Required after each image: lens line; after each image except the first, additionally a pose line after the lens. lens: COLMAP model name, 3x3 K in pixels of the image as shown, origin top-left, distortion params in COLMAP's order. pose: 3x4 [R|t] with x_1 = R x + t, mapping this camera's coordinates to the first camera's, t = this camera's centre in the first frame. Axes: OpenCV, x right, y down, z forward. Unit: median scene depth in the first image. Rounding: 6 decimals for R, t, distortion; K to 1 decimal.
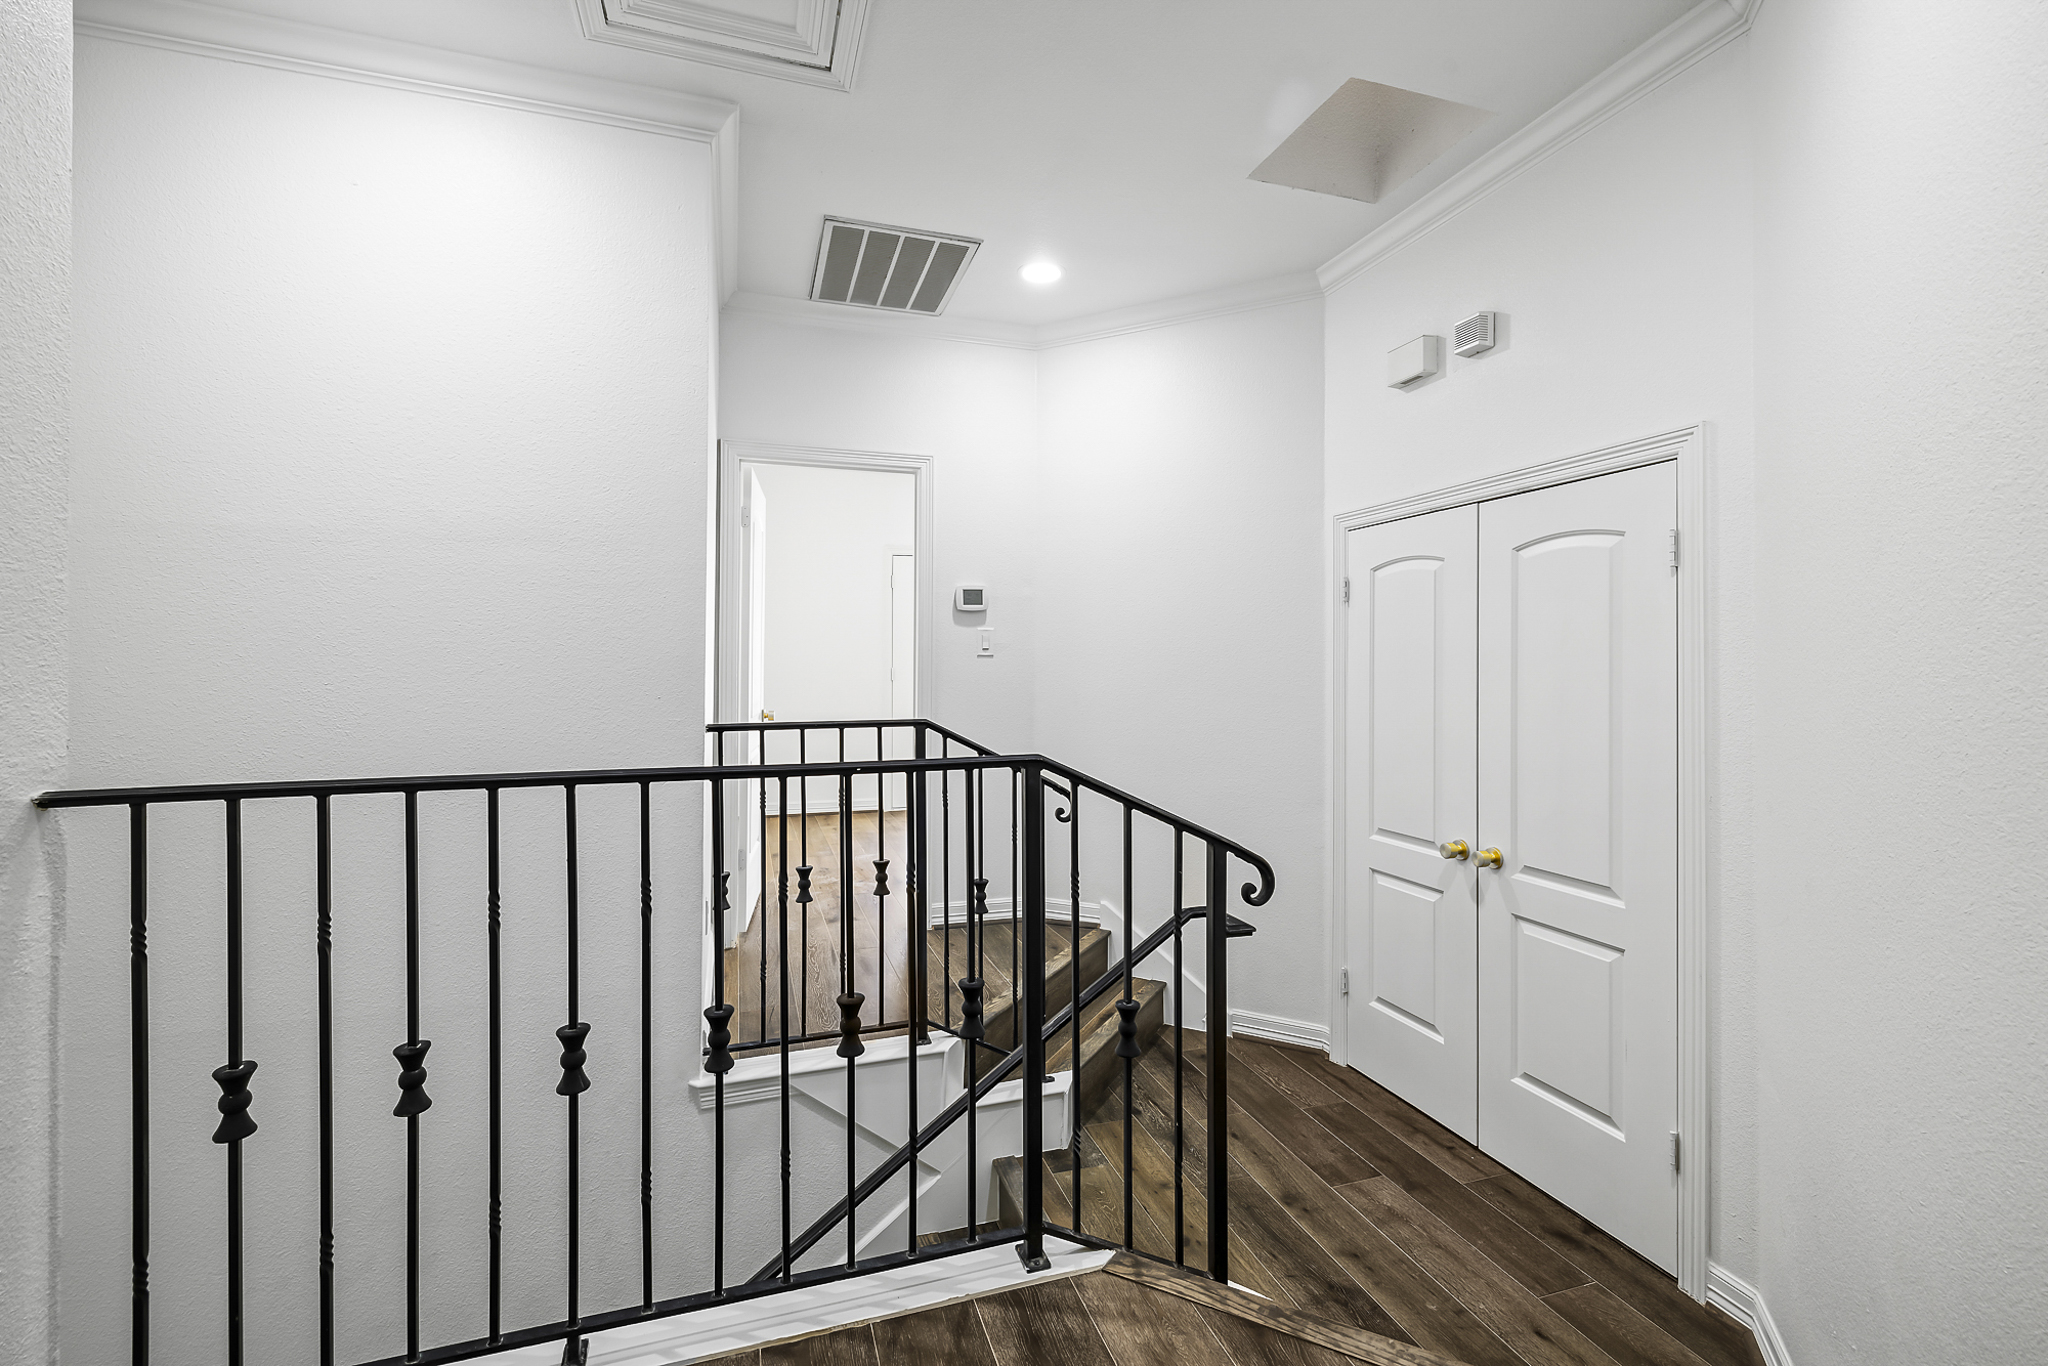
lens RADIAL K [[862.5, 0, 1019.9], [0, 862.5, 672.8], [0, 0, 1]] dist [-0.000724, 0.000043]
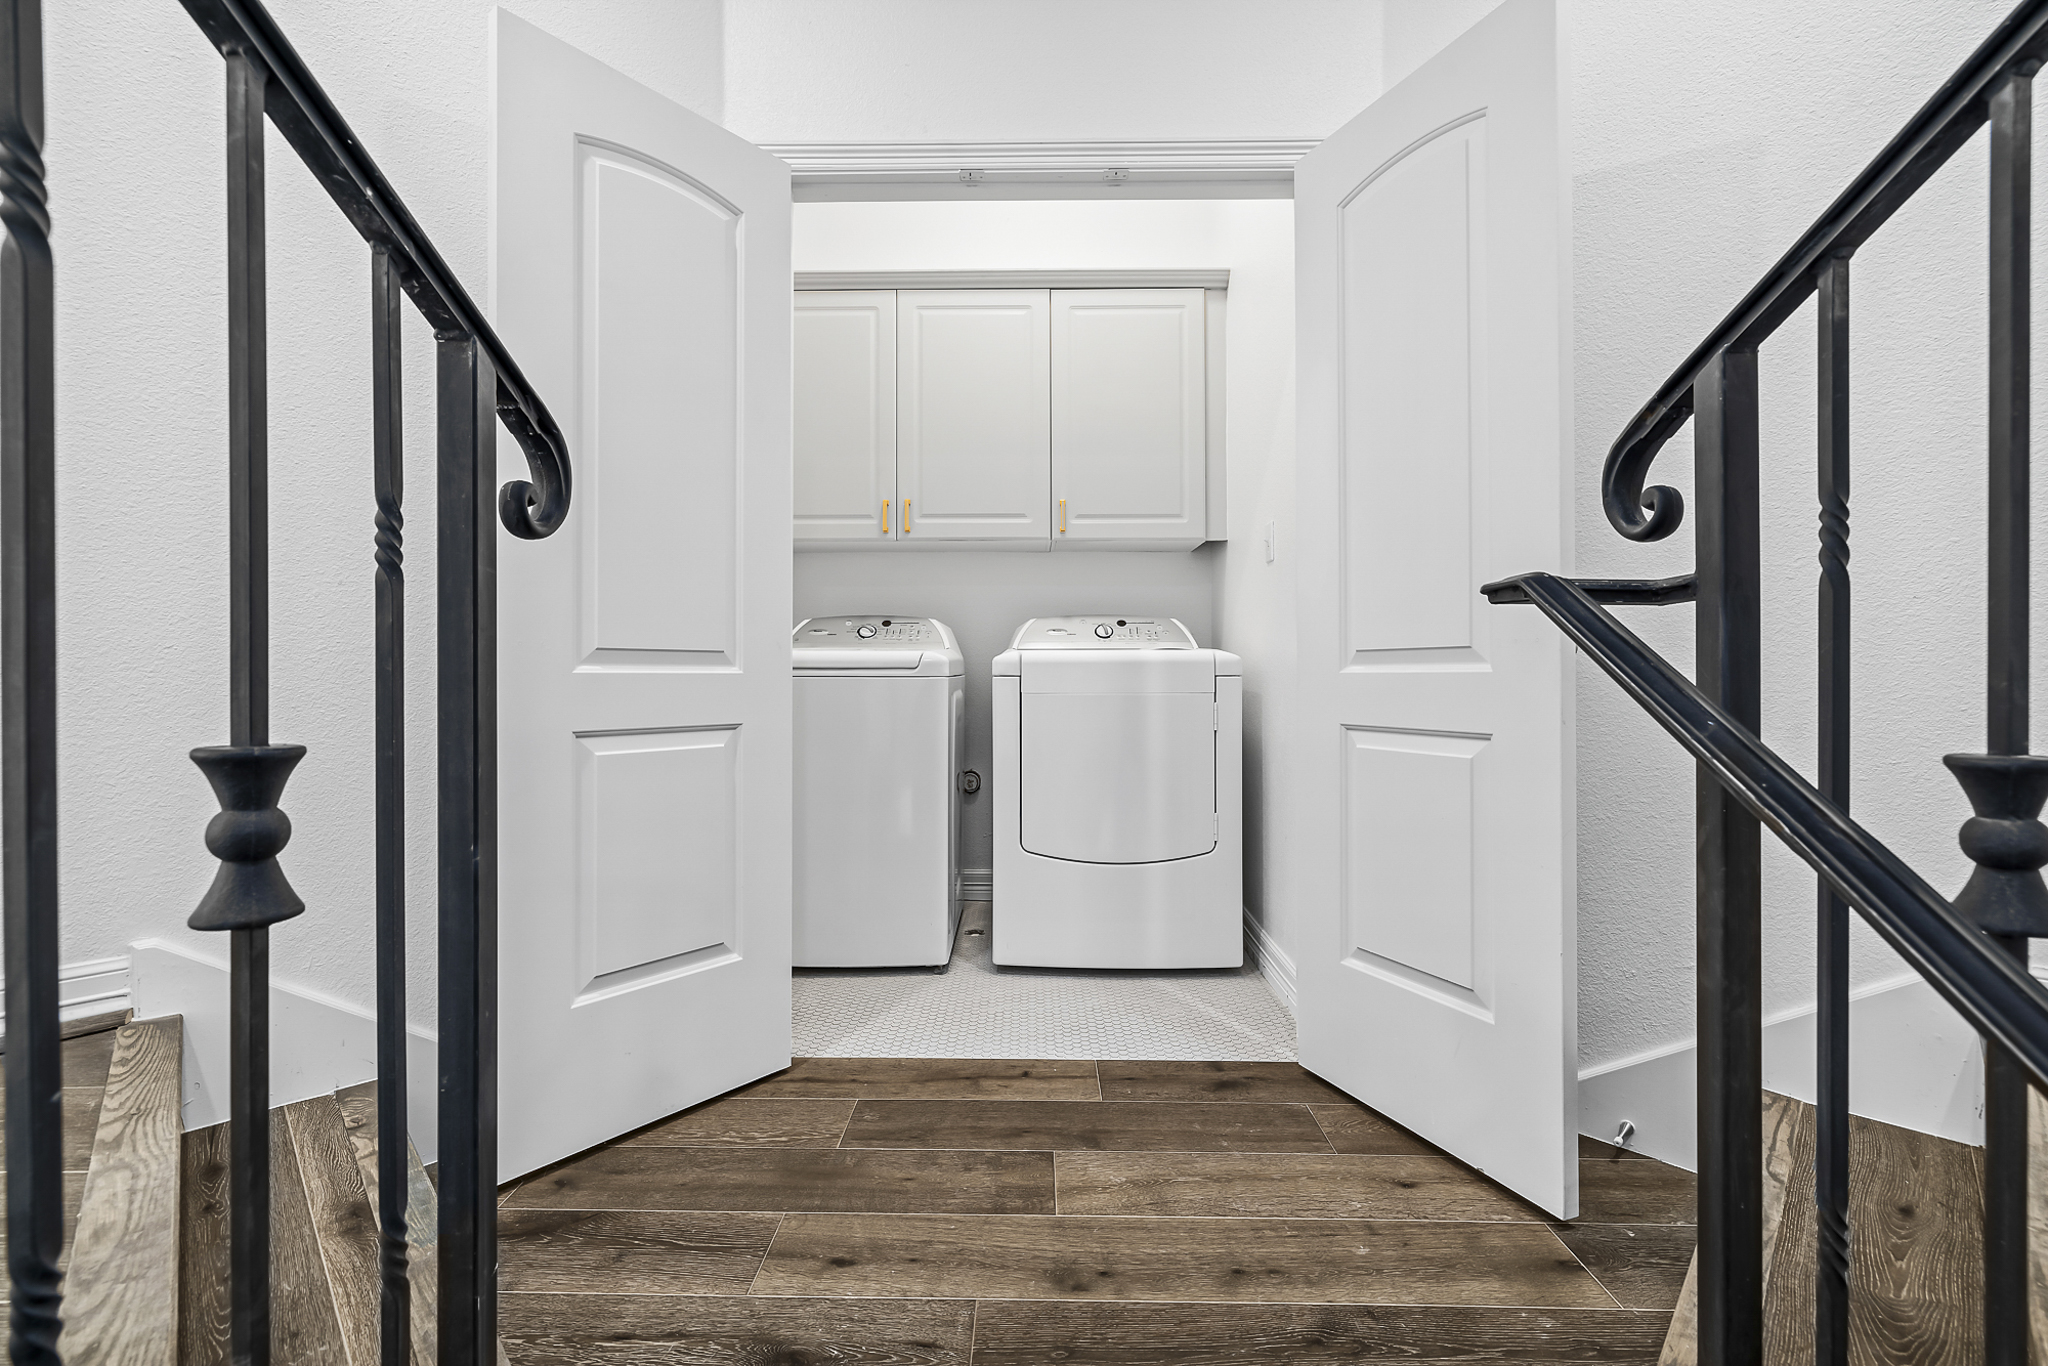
lens RADIAL K [[862.5, 0, 1022.3], [0, 862.5, 674.5], [0, 0, 1]] dist [-0.000724, 0.000043]
pose [[0.321637, -0.007546, 0.946833, -0.176621], [0.007161, 0.999959, 0.005536, 0.240920], [-0.946836, 0.005000, 0.321678, 0.839921]]
